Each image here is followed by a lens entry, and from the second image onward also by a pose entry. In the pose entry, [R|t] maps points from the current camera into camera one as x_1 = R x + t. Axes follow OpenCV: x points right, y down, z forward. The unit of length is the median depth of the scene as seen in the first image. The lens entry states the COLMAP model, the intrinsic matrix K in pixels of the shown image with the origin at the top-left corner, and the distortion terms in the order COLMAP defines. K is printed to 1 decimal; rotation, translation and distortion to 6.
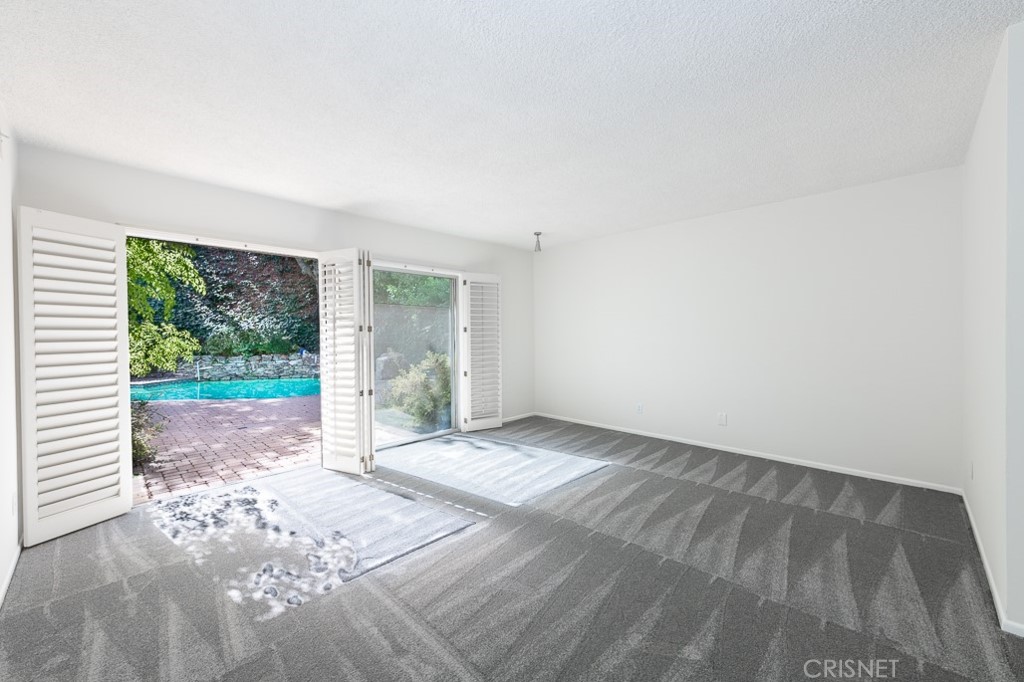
lens RADIAL K [[405.0, 0, 510.4], [0, 405.0, 336.4], [0, 0, 1]] dist [0.000902, 0.000056]
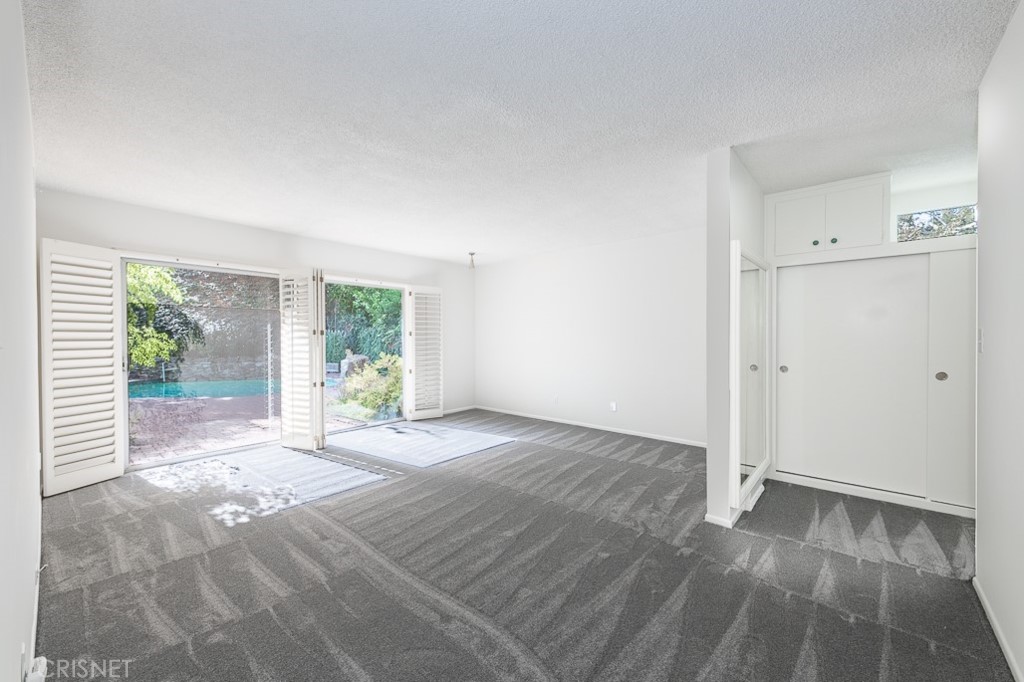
lens RADIAL K [[403.4, 0, 512.0], [0, 403.4, 341.0], [0, 0, 1]] dist [-0.000694, -0.000336]
pose [[0.997859, 0.005869, 0.065133, 0.141930], [-0.005904, 0.999983, 0.000347, 0.002793], [-0.065130, -0.000731, 0.997877, -0.248694]]
